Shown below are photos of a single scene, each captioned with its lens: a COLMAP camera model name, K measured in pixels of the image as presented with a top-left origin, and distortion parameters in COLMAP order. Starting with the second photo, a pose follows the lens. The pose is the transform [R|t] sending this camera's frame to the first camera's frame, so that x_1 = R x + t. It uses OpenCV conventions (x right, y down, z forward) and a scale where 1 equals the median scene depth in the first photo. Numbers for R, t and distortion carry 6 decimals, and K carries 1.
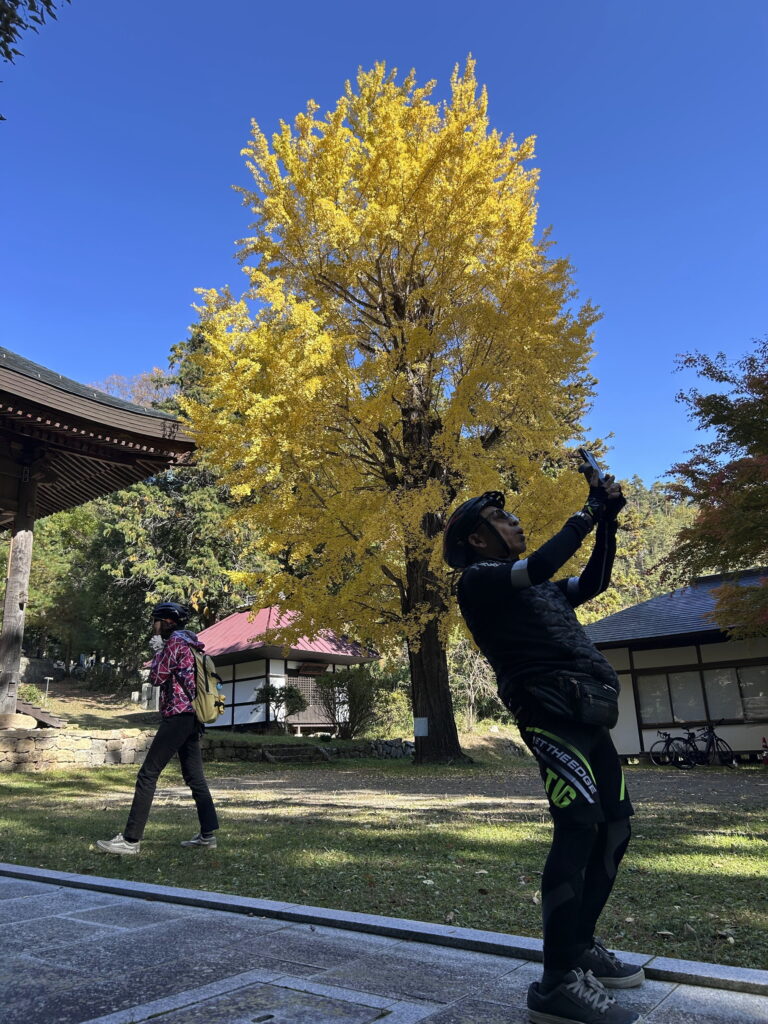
lens RADIAL K [[769.5, 0, 385.7], [0, 769.5, 513.3], [0, 0, 1]] dist [0.041721, -0.073107]
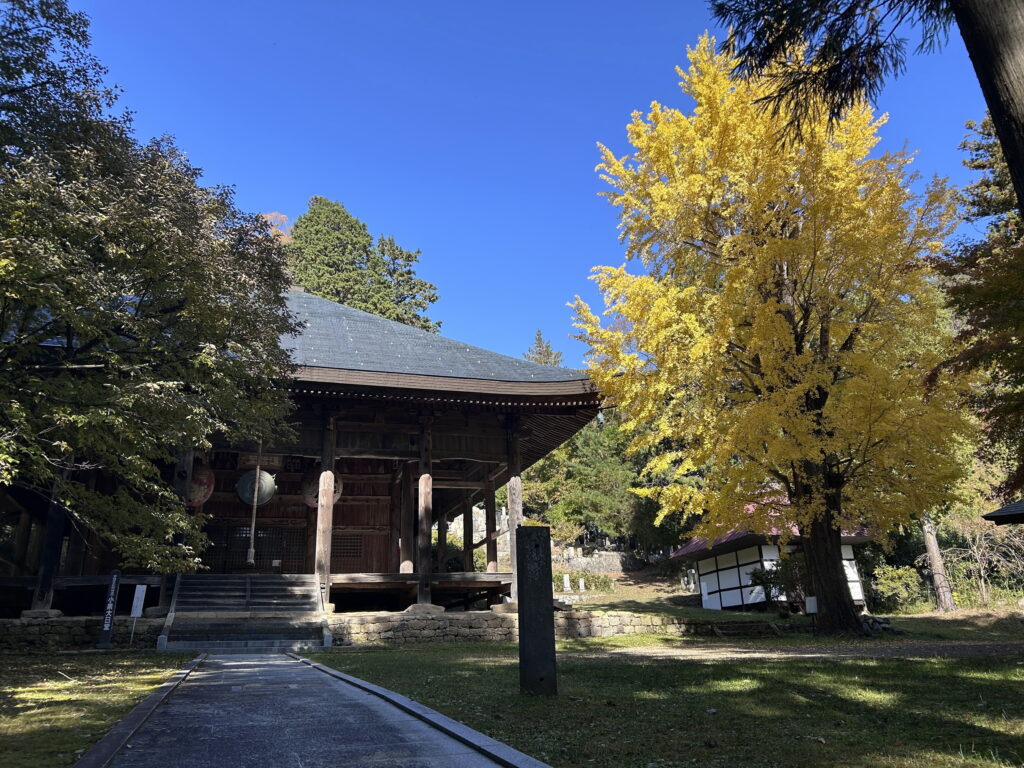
lens RADIAL K [[775.4, 0, 515.9], [0, 775.4, 381.3], [0, 0, 1]] dist [0.084618, -0.089272]
pose [[0.802165, -0.191962, -0.565404, 0.344335], [0.185352, 0.980189, -0.069820, -0.040521], [0.567605, -0.048792, 0.821854, -0.164799]]
